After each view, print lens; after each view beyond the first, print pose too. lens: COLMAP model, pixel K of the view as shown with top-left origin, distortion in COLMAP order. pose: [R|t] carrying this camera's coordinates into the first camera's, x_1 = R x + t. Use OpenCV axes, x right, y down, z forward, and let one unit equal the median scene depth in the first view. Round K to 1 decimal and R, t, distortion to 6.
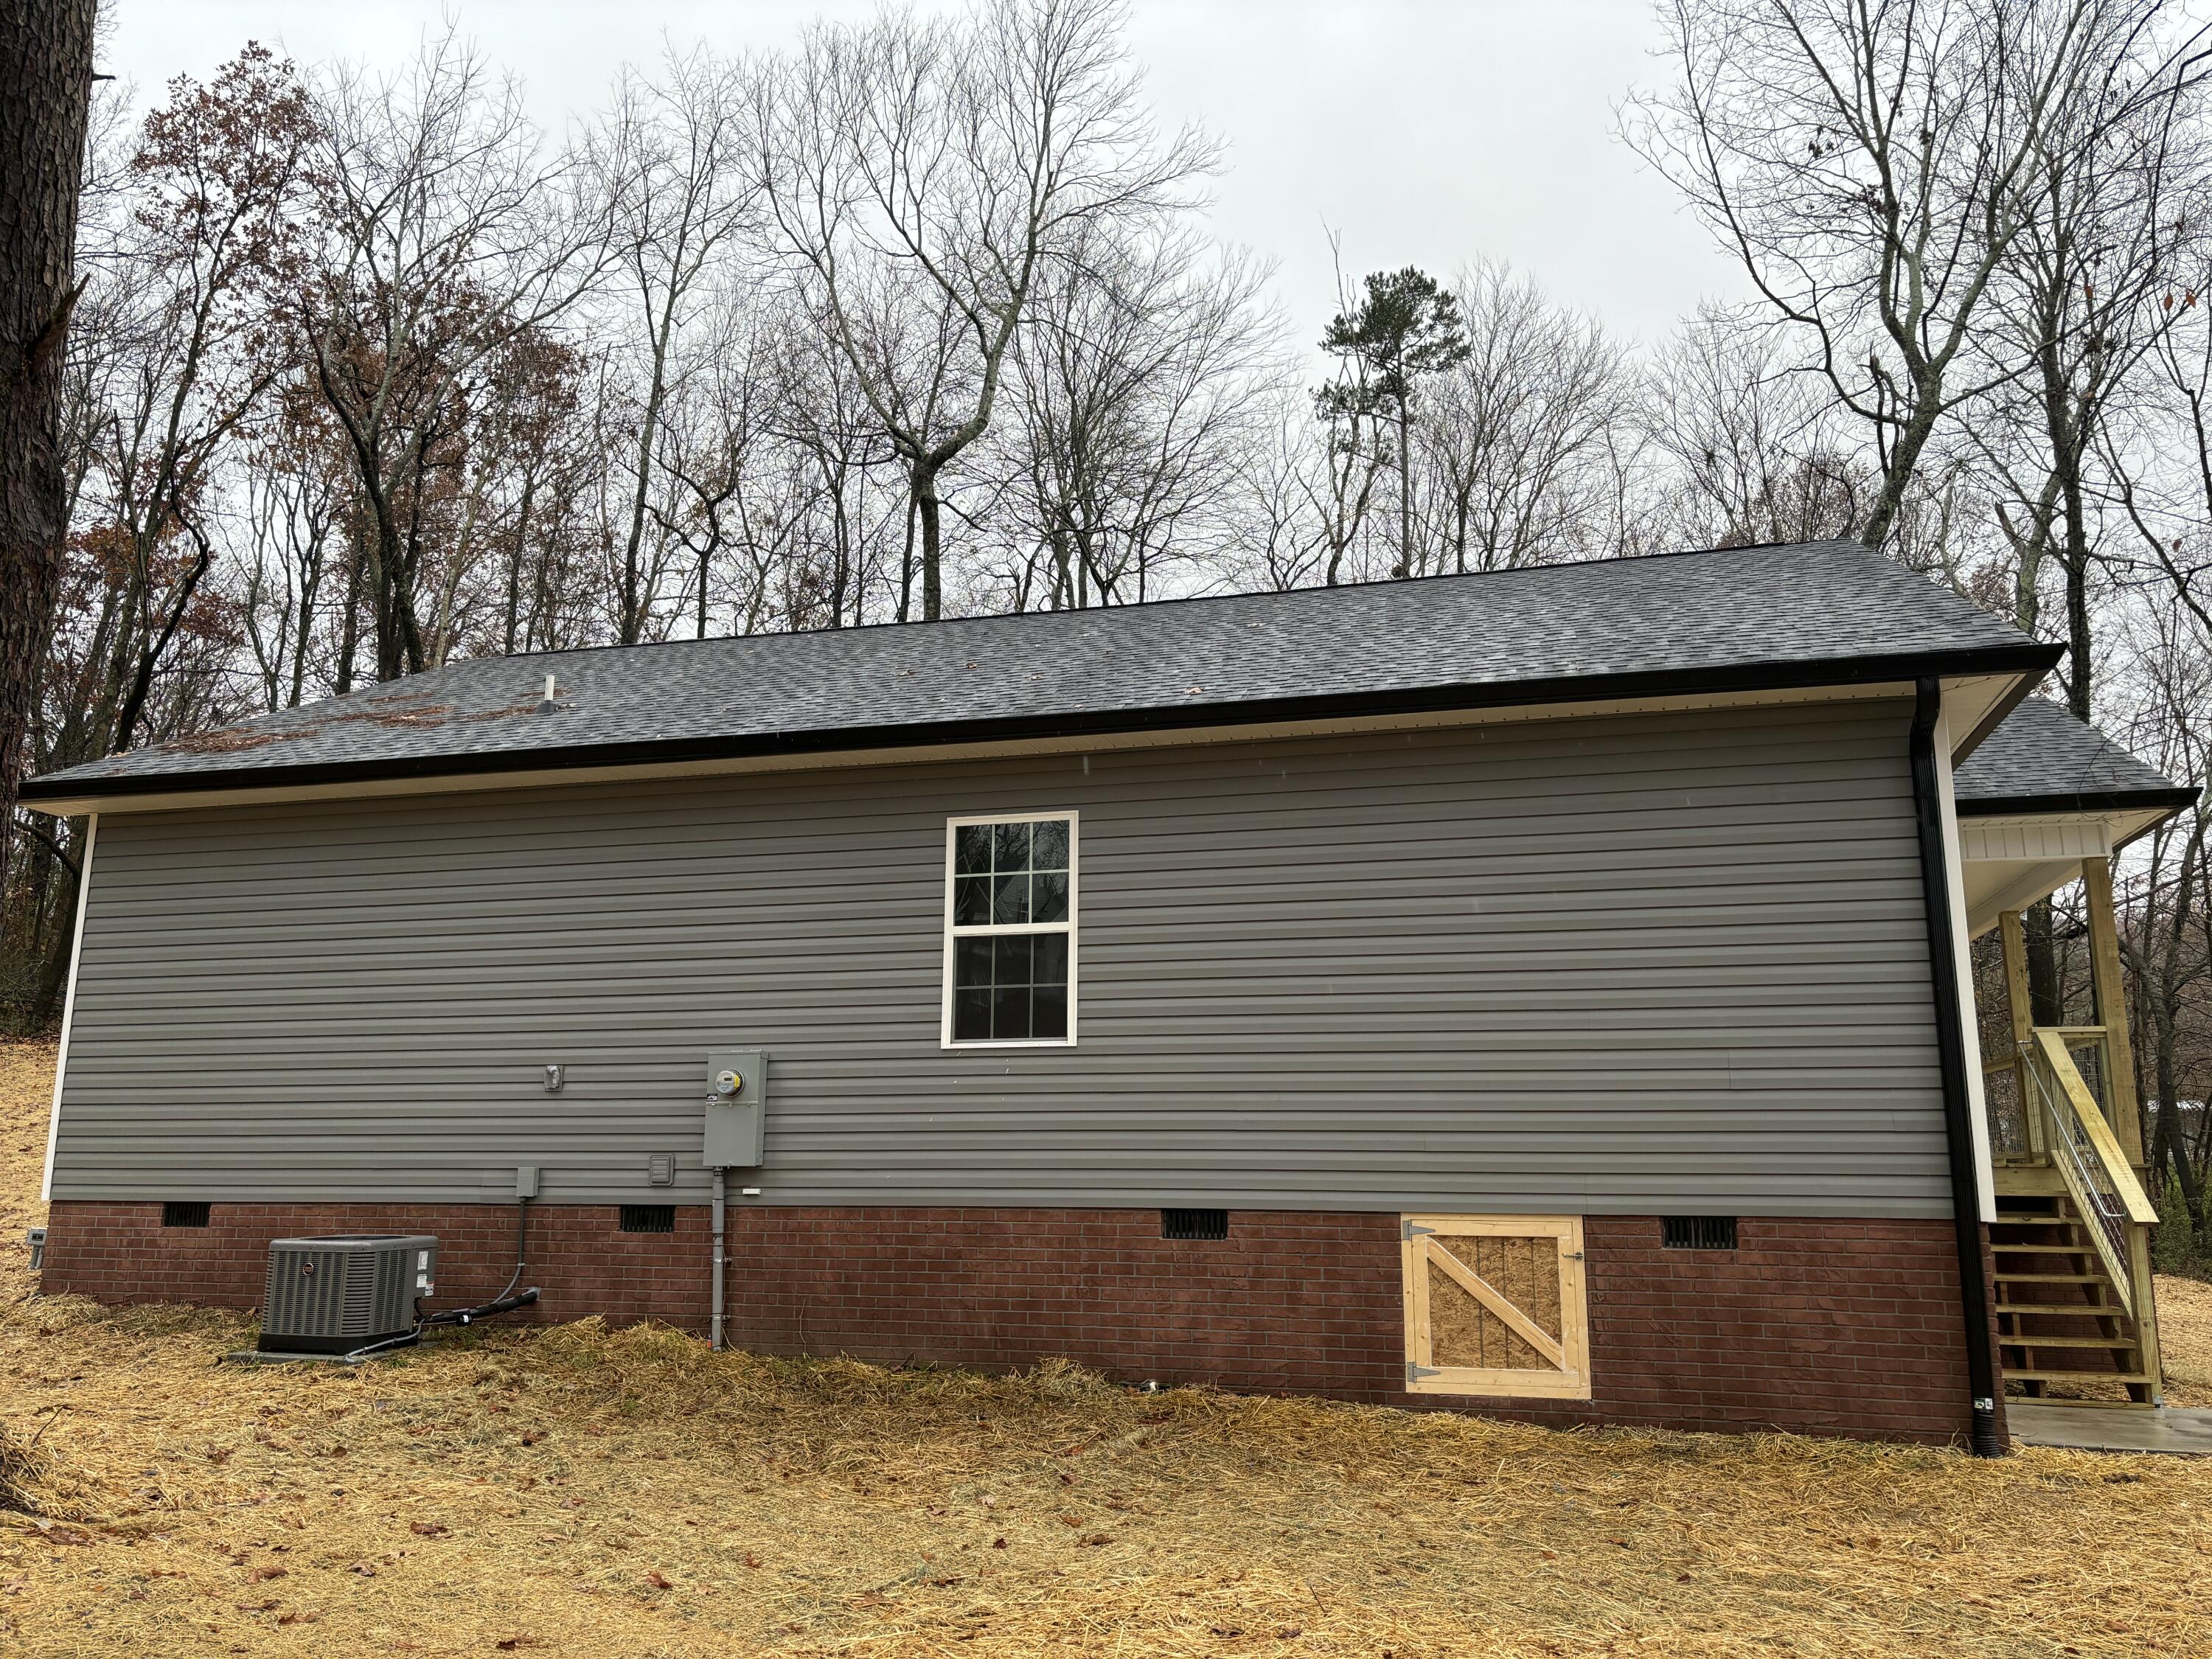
lens RADIAL K [[1658.2, 0, 1106.6], [0, 1658.2, 818.6], [0, 0, 1]] dist [0.049703, -0.010416]
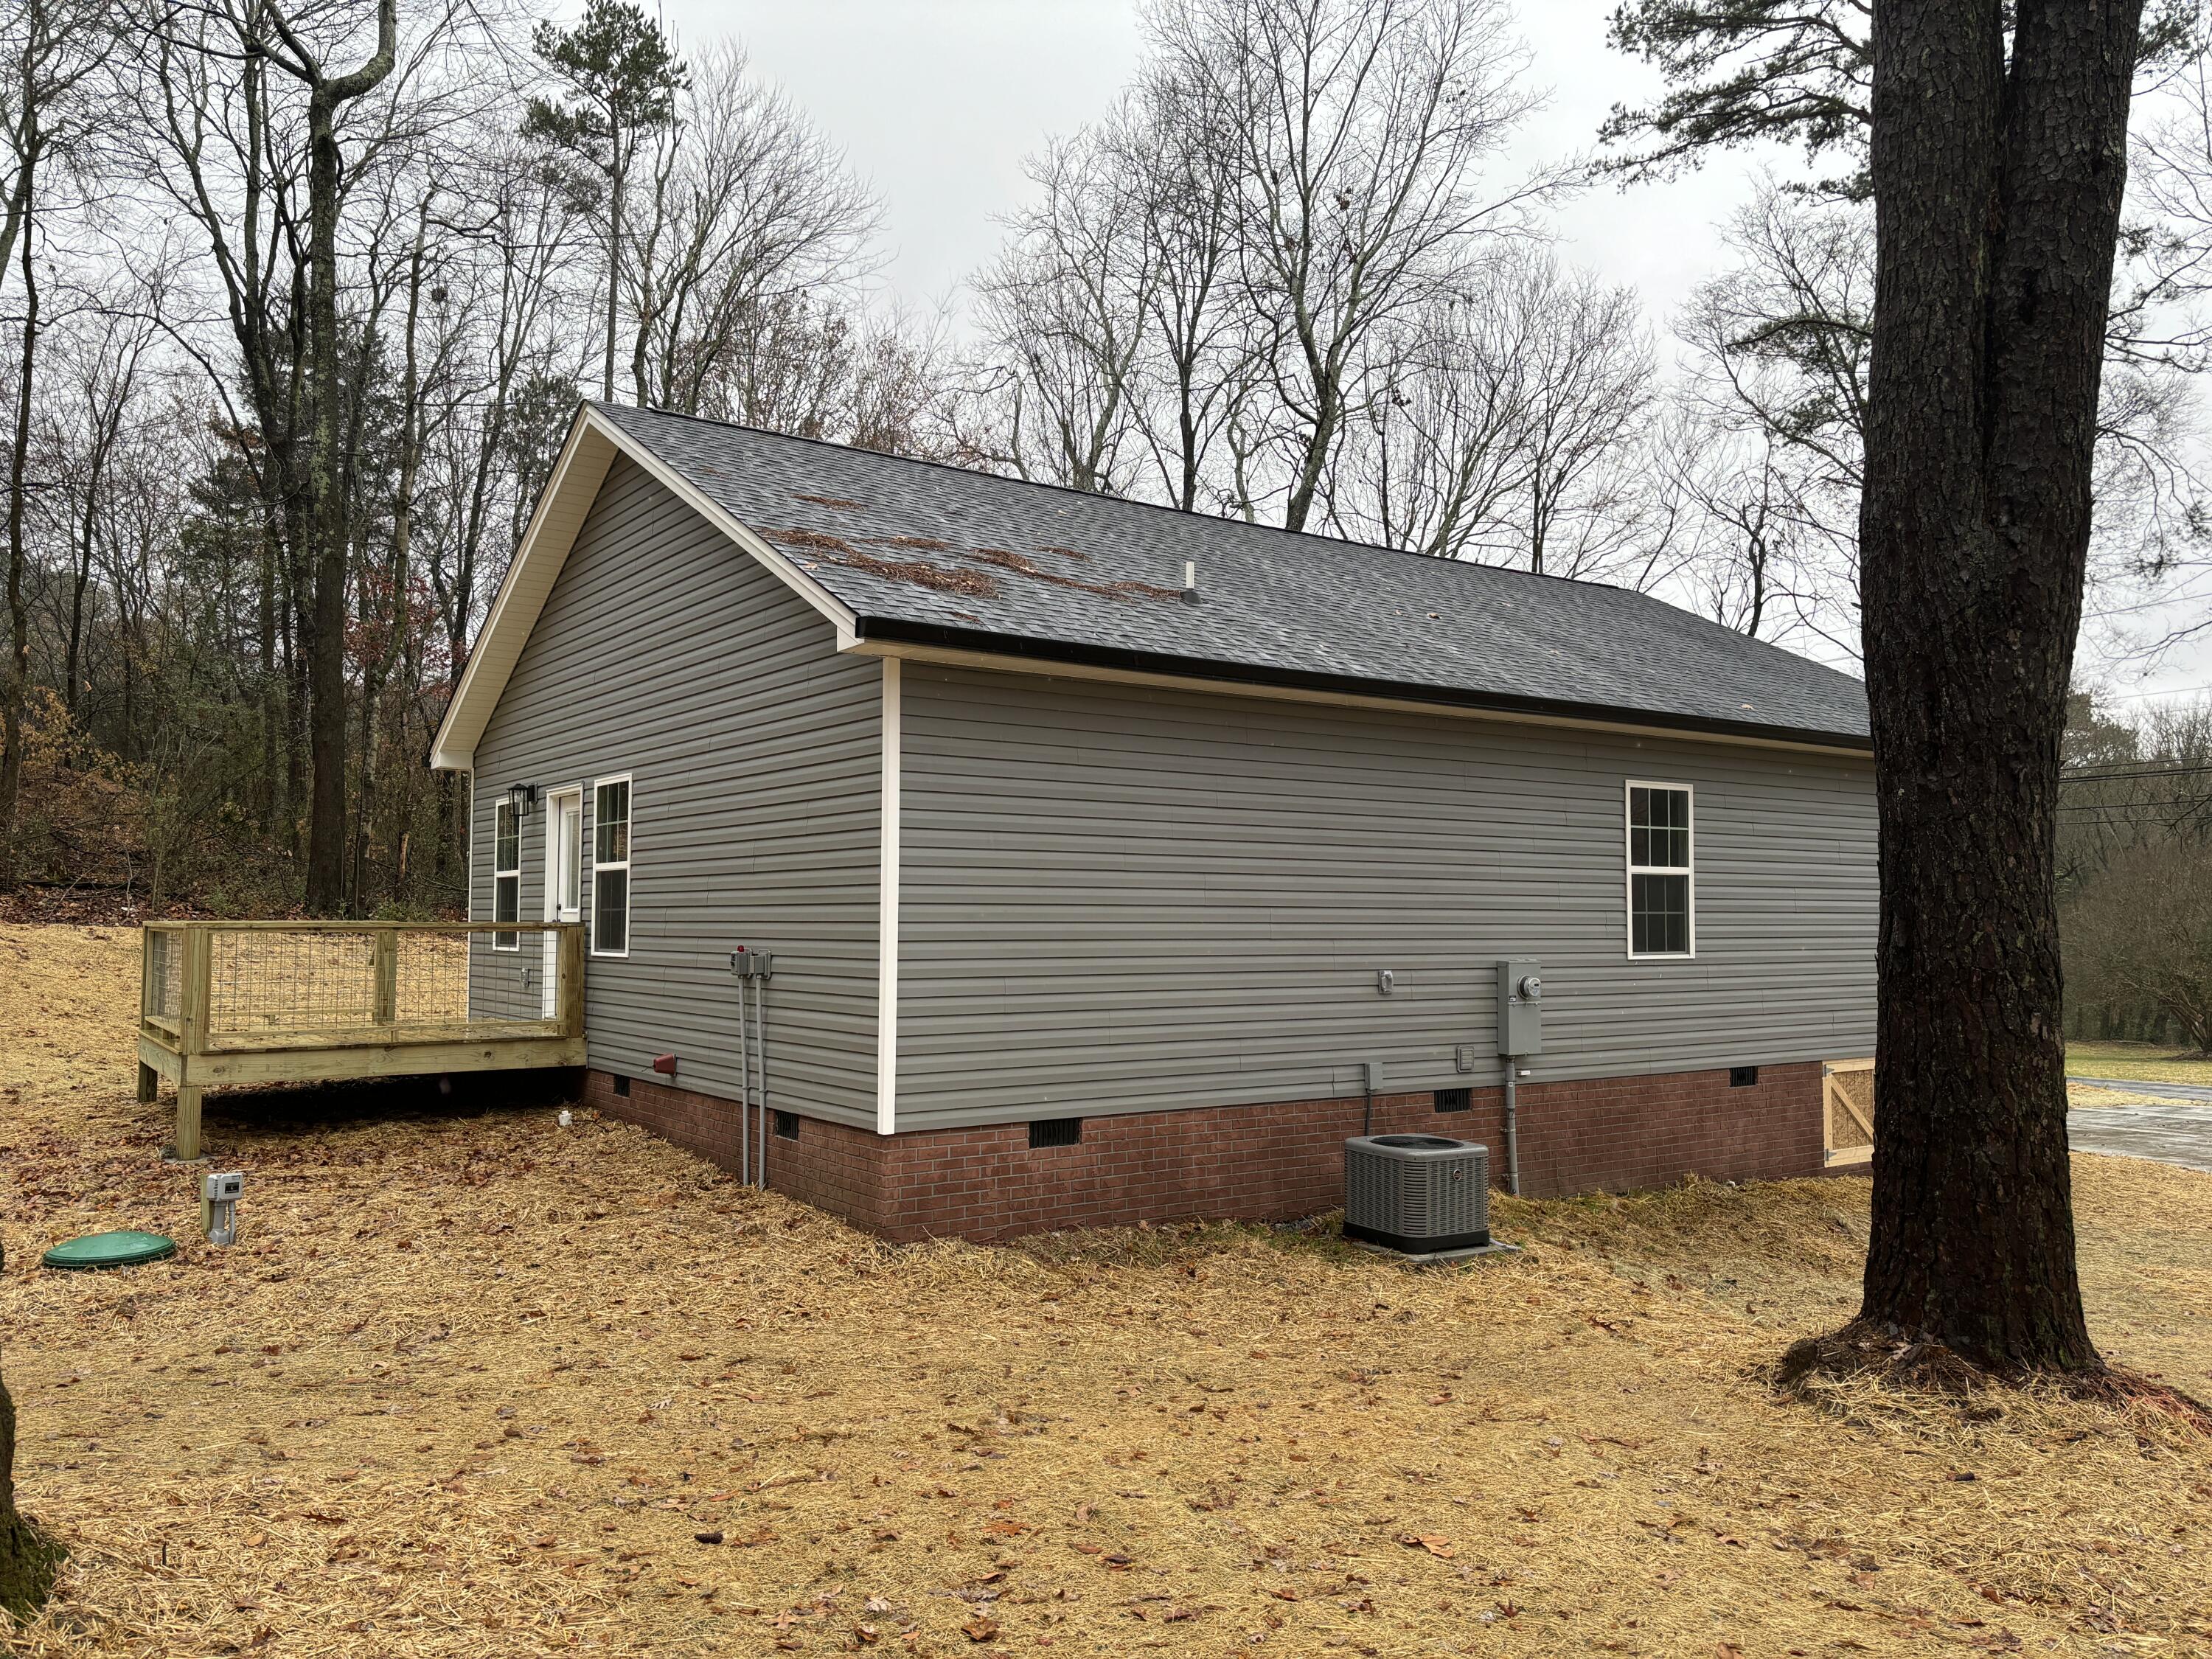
lens RADIAL K [[1658.2, 0, 1103.0], [0, 1658.2, 839.8], [0, 0, 1]] dist [0.049703, -0.010416]
pose [[0.640804, 0.030289, 0.767107, -1.369583], [-0.159089, 0.982770, 0.094092, -0.012158], [-0.751040, -0.182333, 0.634582, 0.487053]]
